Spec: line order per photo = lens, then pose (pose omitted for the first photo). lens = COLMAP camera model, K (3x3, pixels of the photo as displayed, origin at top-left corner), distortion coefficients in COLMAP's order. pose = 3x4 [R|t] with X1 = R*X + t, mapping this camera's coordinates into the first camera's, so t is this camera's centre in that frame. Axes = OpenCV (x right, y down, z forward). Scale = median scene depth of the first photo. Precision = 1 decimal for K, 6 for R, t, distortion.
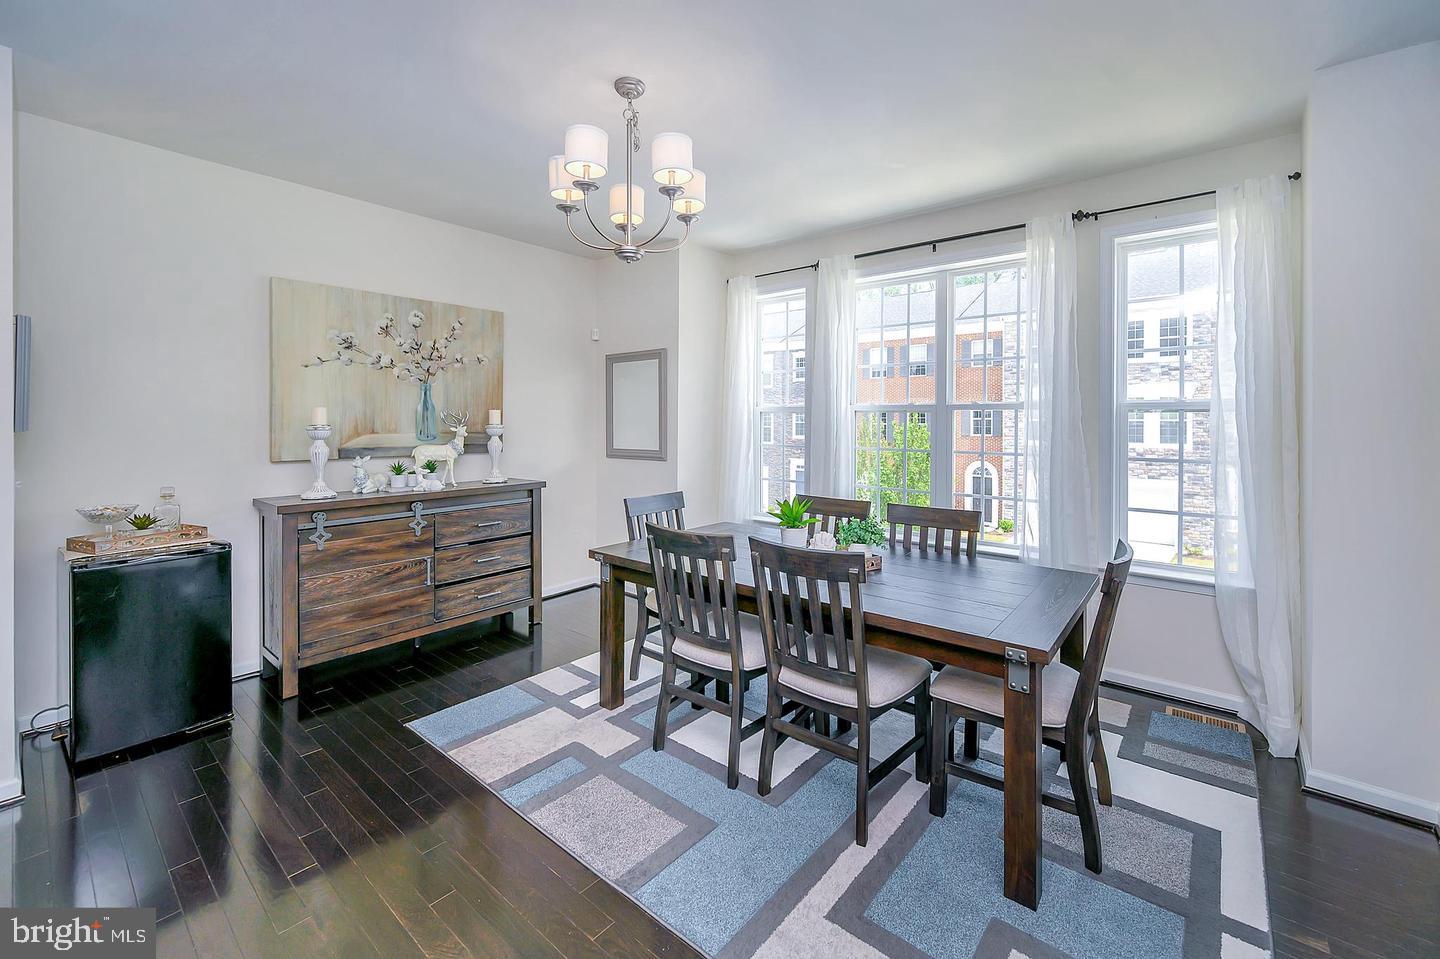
lens RADIAL K [[588.0, 0, 740.8], [0, 588.0, 430.0], [0, 0, 1]] dist [0.000049, -0.000061]
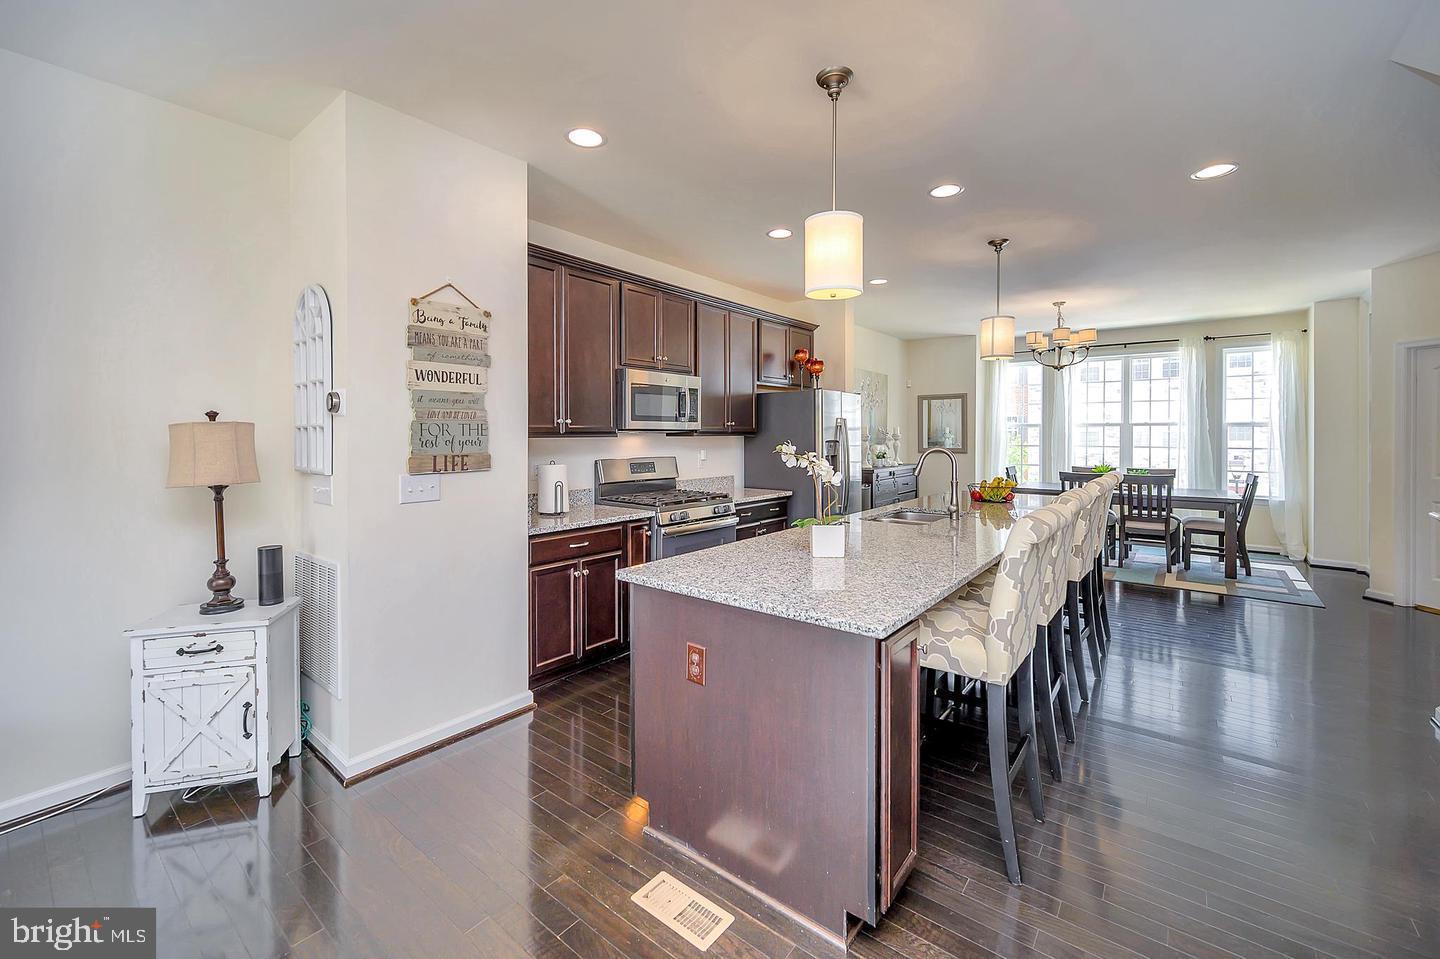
lens RADIAL K [[588.0, 0, 733.6], [0, 588.0, 438.1], [0, 0, 1]] dist [0.000049, -0.000061]
pose [[0.999834, -0.004887, 0.017576, -1.244087], [0.004986, 0.999972, -0.005553, 0.014657], [-0.017548, 0.005640, 0.999830, -1.176737]]
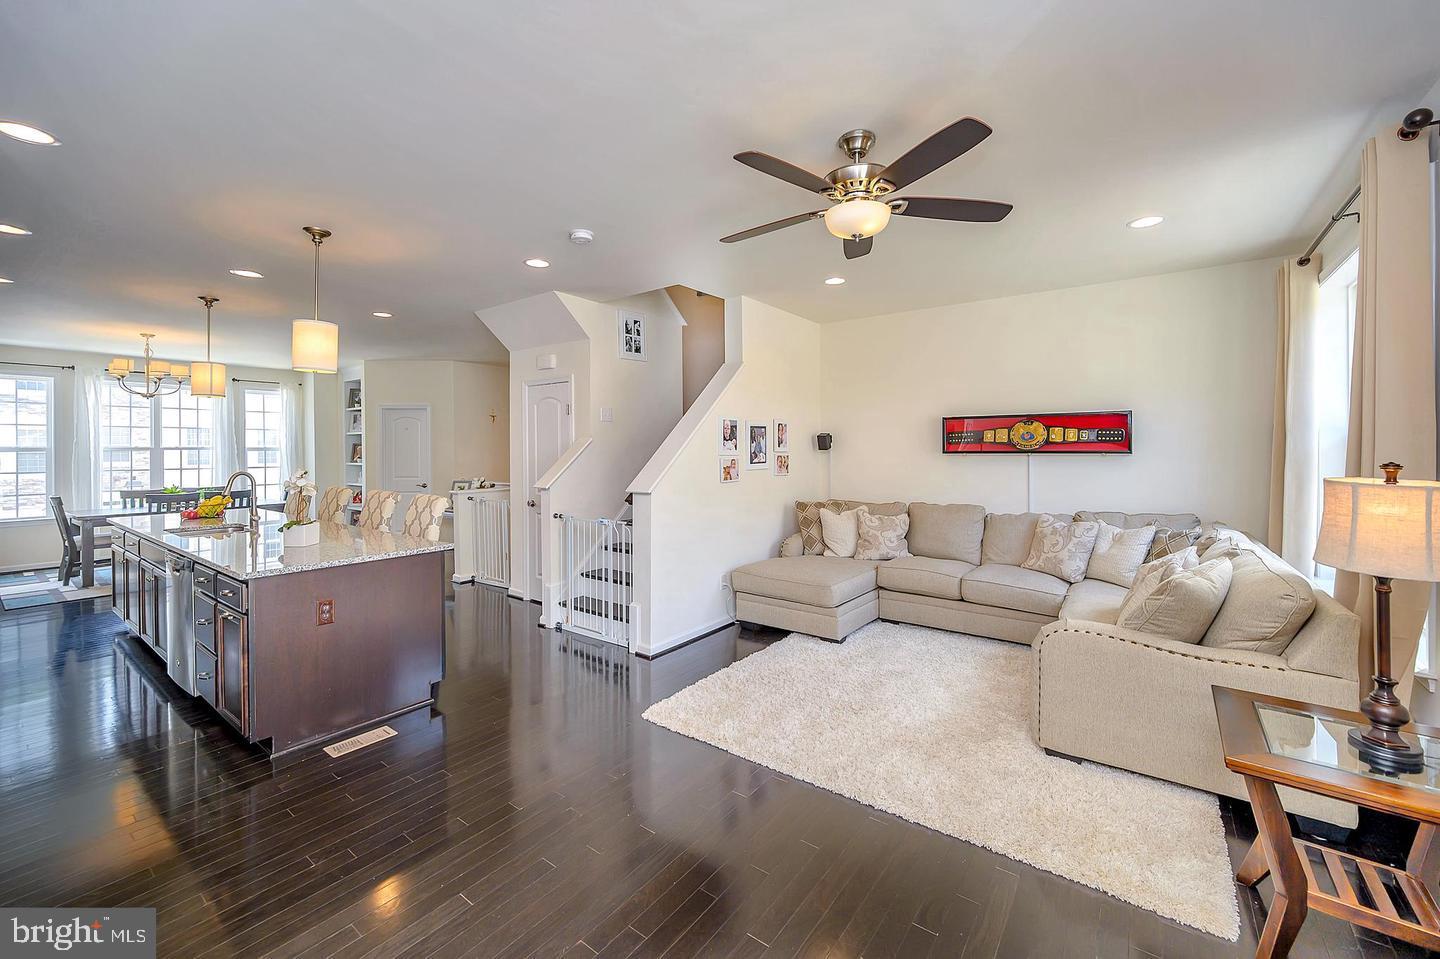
lens RADIAL K [[588.0, 0, 720.4], [0, 588.0, 446.3], [0, 0, 1]] dist [0.000049, -0.000061]
pose [[-0.033727, -0.002891, 0.999427, -2.257013], [0.022144, 0.999748, 0.003639, -0.011897], [-0.999186, 0.022254, -0.033655, -1.177835]]
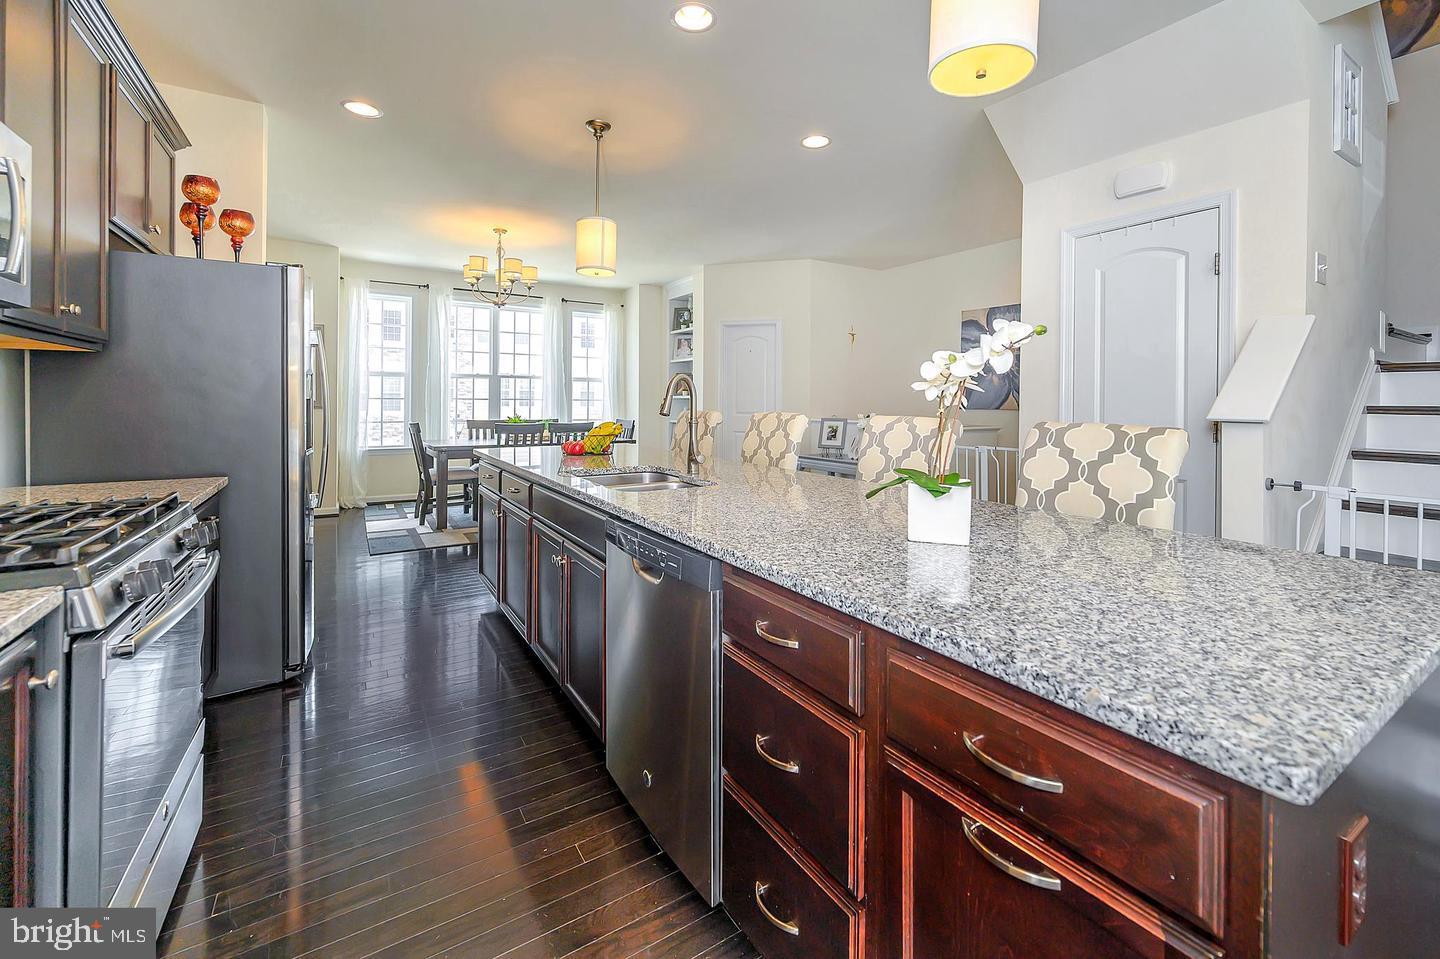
lens RADIAL K [[588.0, 0, 720.4], [0, 588.0, 401.2], [0, 0, 1]] dist [0.000049, -0.000061]
pose [[0.314656, -0.004531, 0.949195, -1.553326], [0.011382, 0.999935, 0.001000, 0.062235], [-0.949138, 0.010489, 0.314687, -0.395250]]
